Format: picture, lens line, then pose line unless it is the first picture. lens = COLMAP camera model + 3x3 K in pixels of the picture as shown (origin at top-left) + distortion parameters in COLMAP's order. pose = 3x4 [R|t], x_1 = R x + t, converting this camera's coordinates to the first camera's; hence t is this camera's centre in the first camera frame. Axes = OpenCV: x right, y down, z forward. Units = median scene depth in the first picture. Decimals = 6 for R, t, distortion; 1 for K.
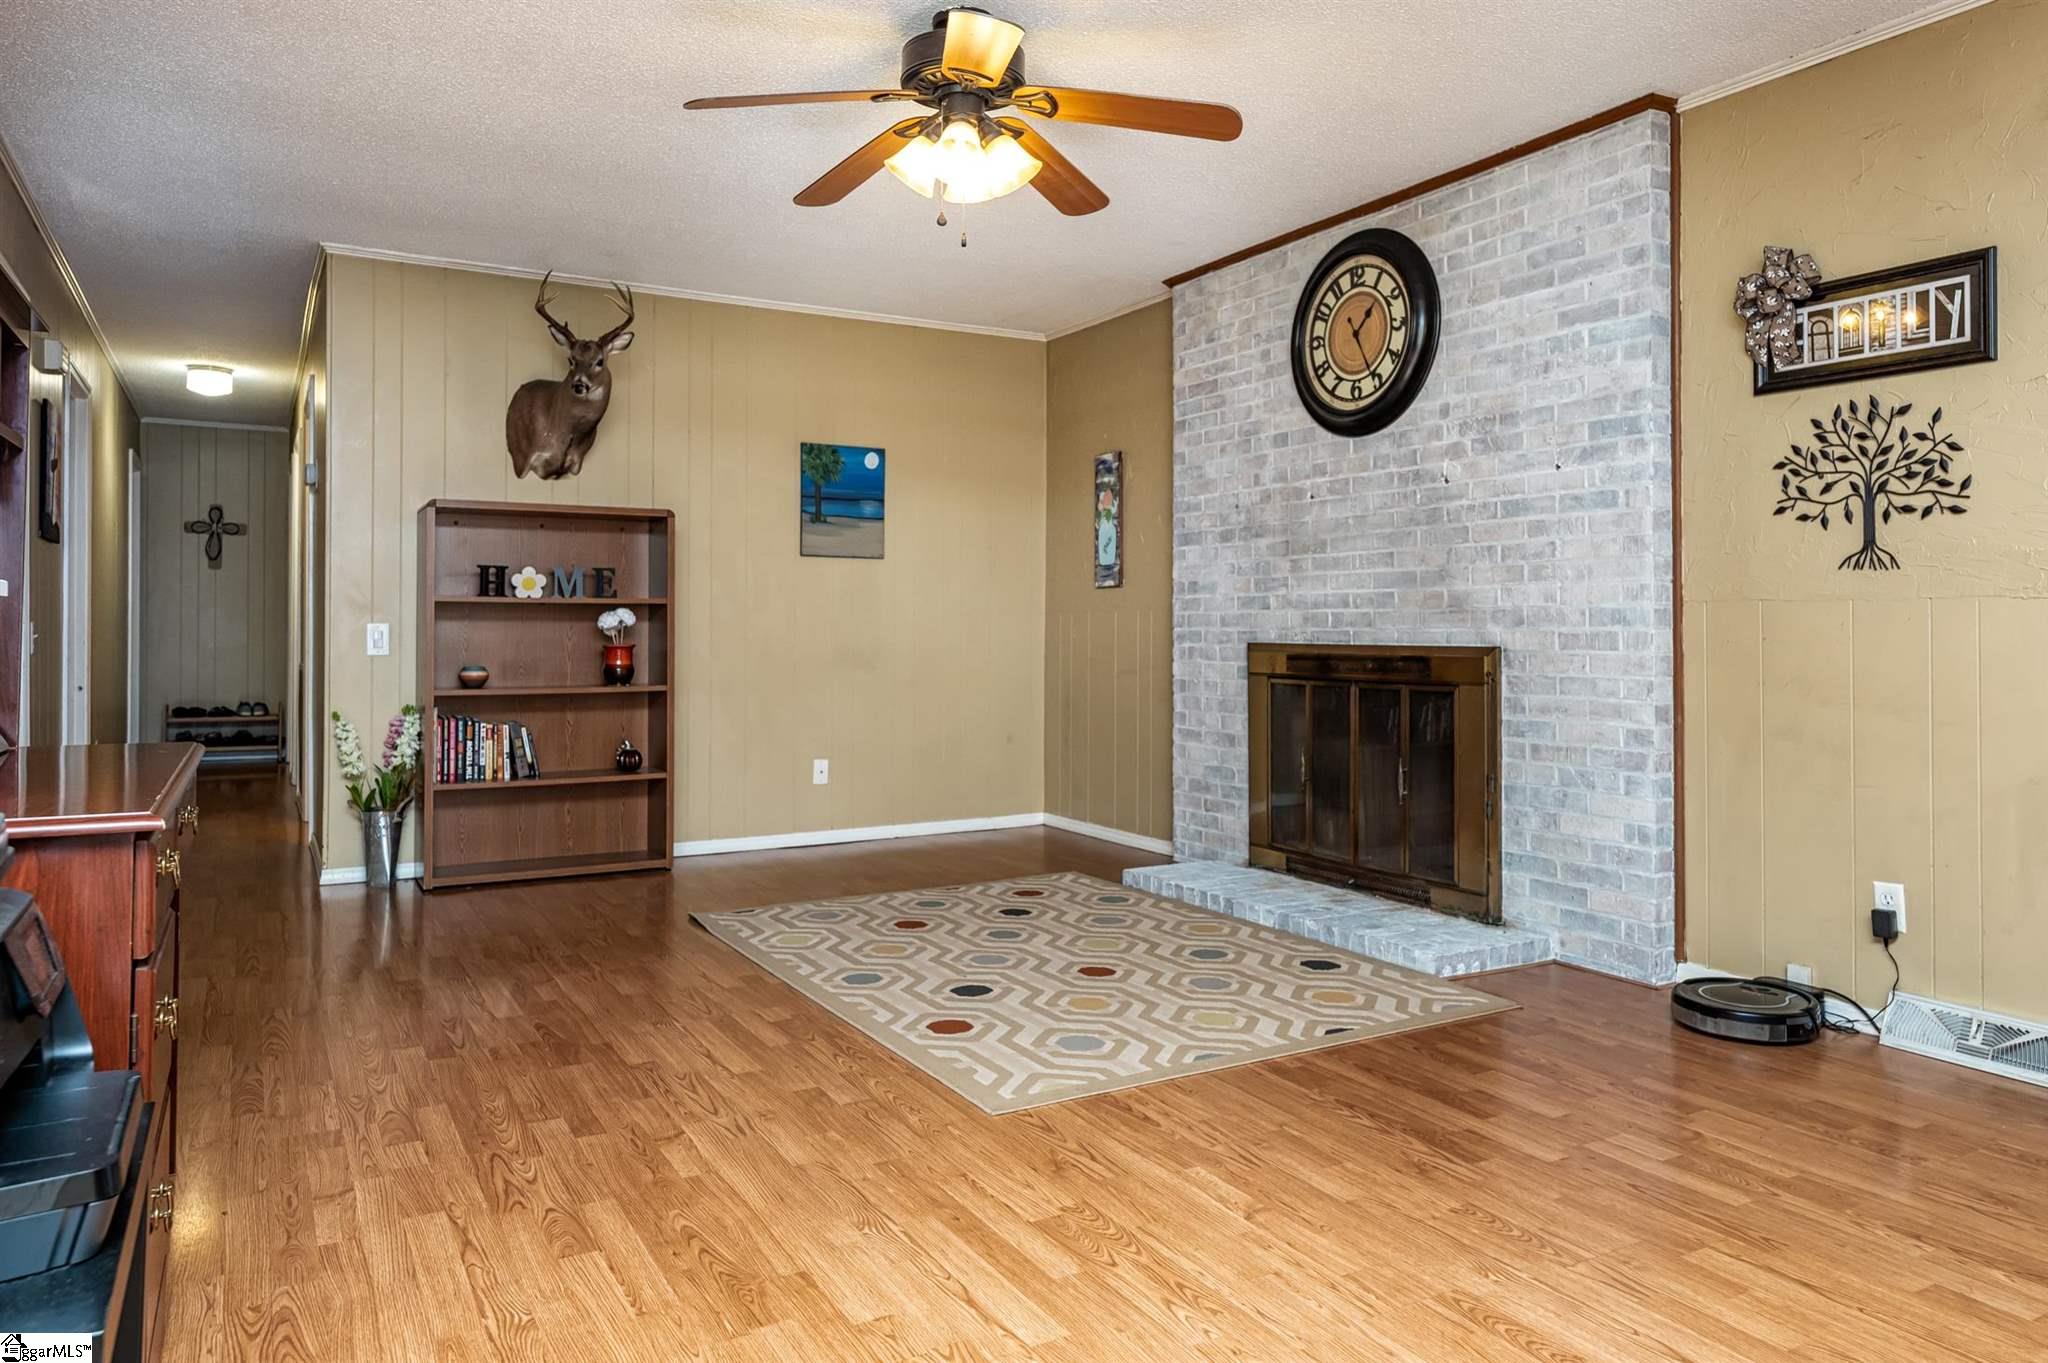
lens RADIAL K [[1322.5, 0, 1013.8], [0, 1322.5, 615.1], [0, 0, 1]] dist [0.015350, -0.002739]
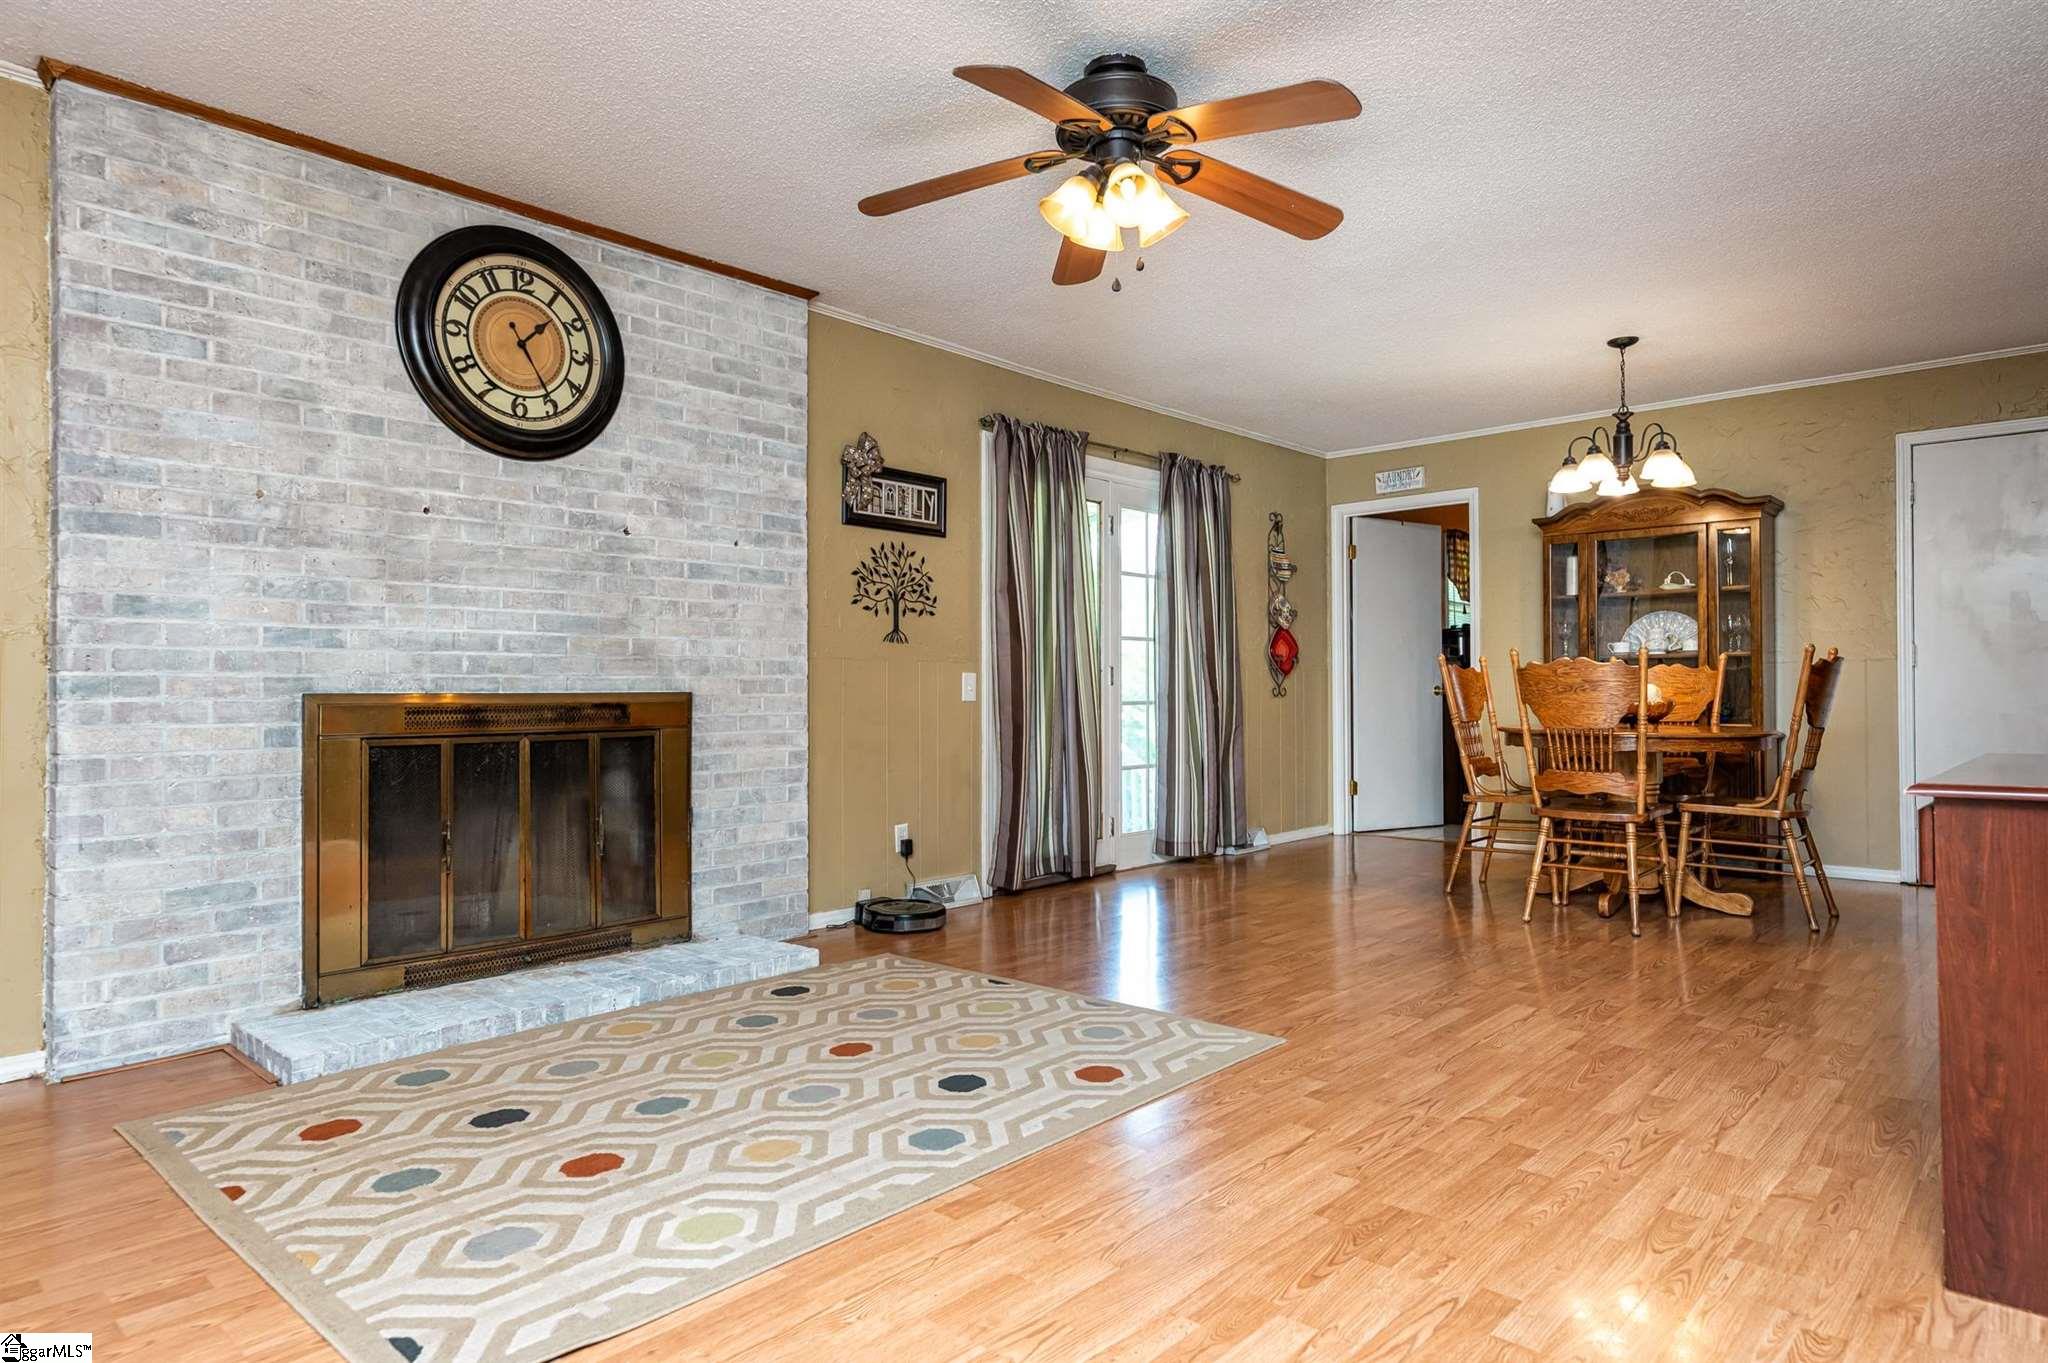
lens RADIAL K [[1177.2, 0, 1034.2], [0, 1177.2, 679.2], [0, 0, 1]] dist [0.013588, -0.002982]
pose [[-0.299888, 0.009921, 0.953923, -0.702177], [-0.004755, 0.999918, -0.011894, 0.024294], [-0.953963, -0.008103, -0.299816, 1.060344]]
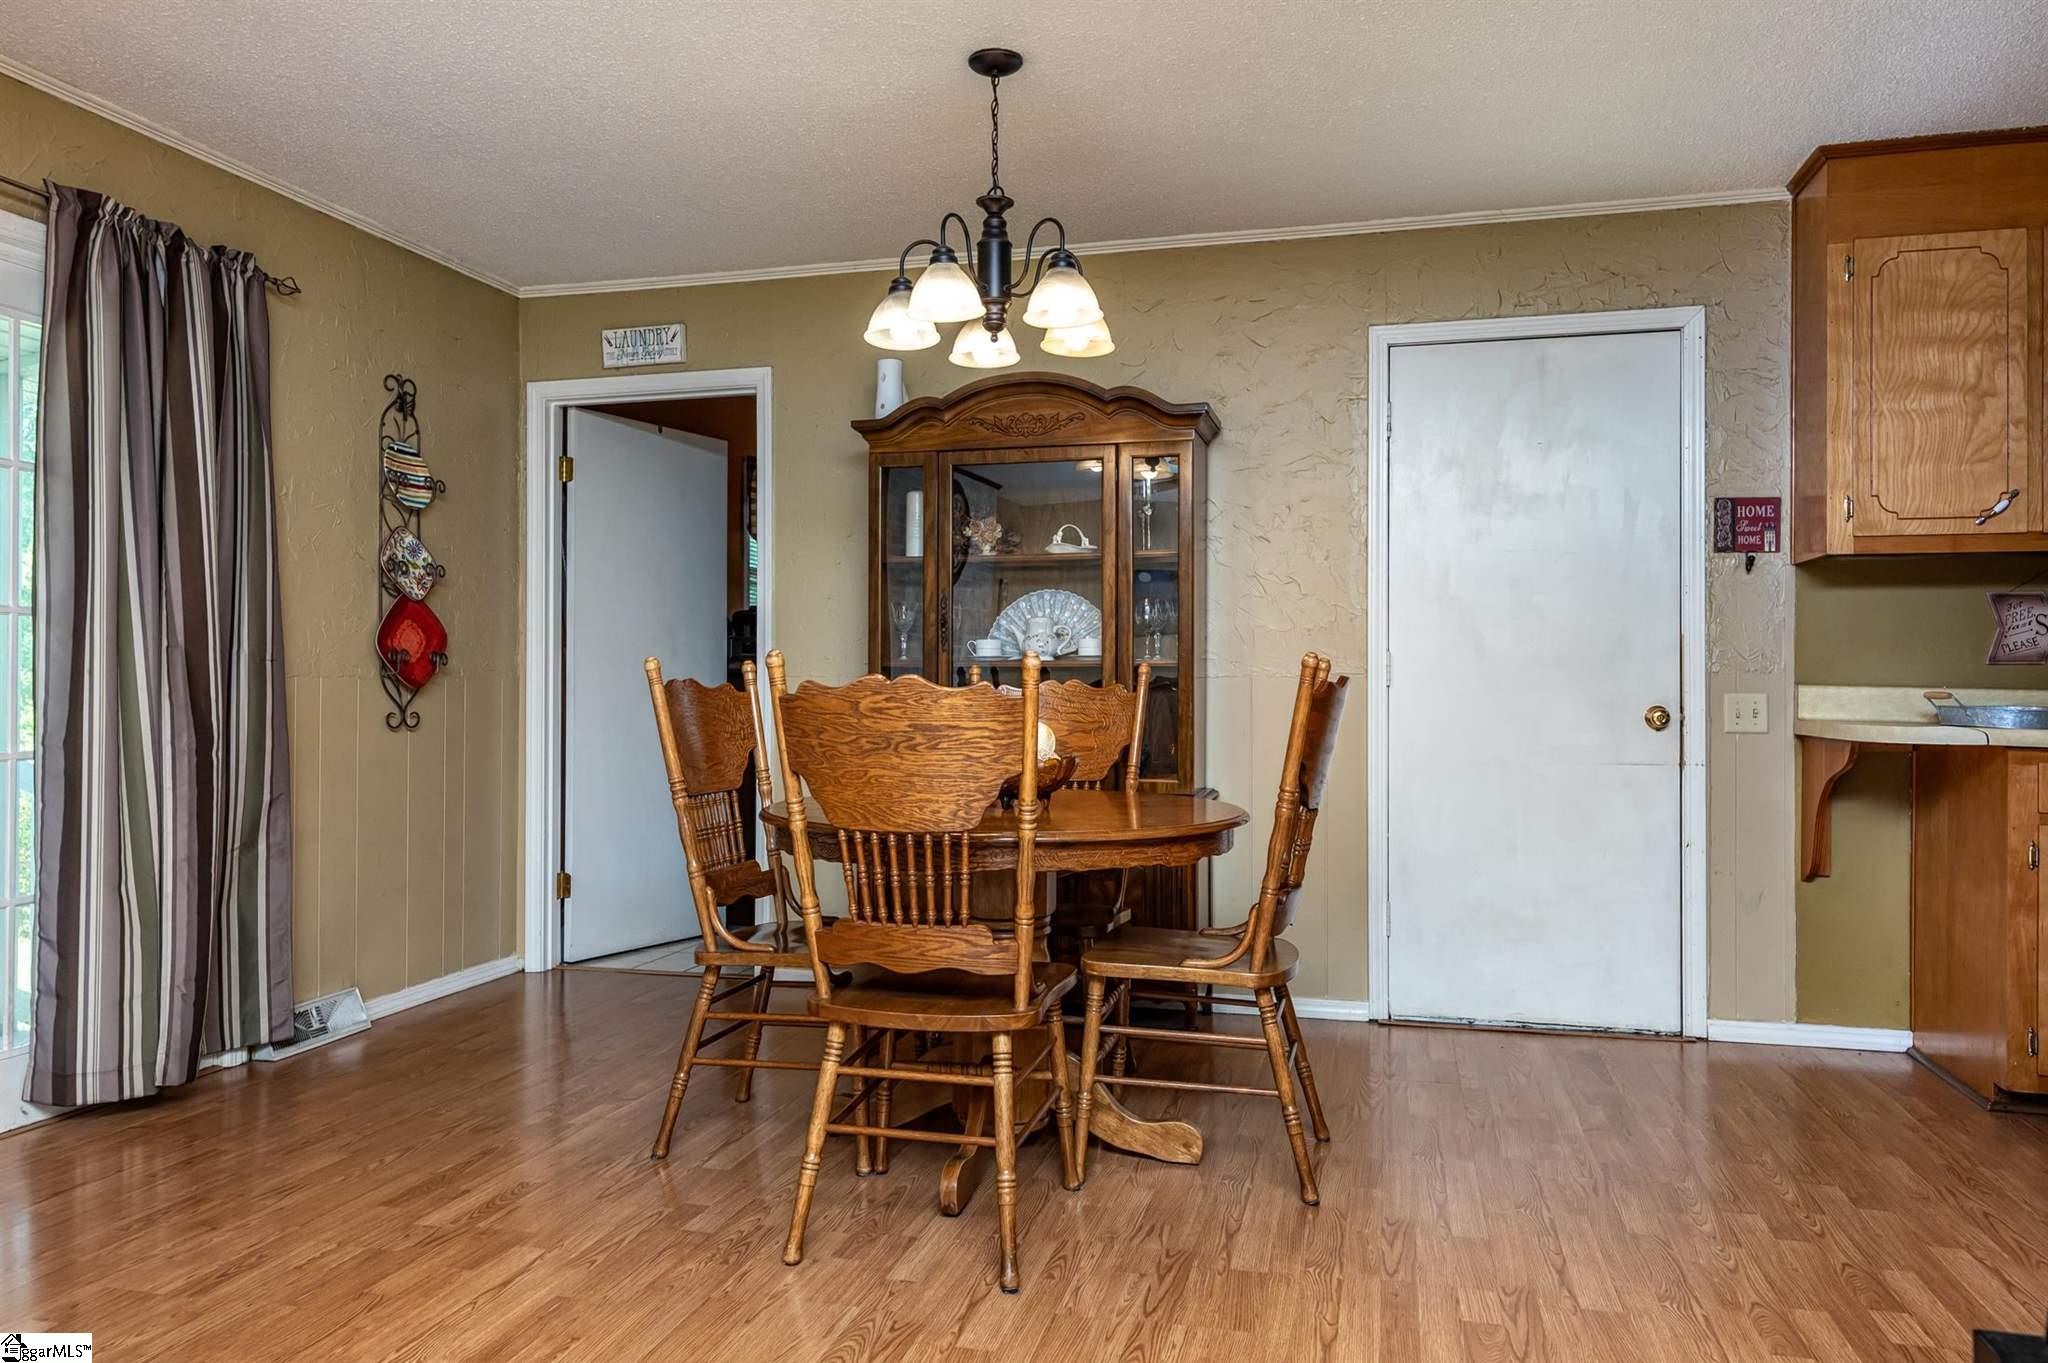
lens RADIAL K [[1388.5, 0, 1028.8], [0, 1388.5, 684.6], [0, 0, 1]] dist [0.005876, -0.000416]
pose [[-0.714064, -0.002046, 0.700078, -0.231061], [-0.008147, 0.999952, -0.005387, -0.005792], [-0.700034, -0.009550, -0.714046, 0.607069]]
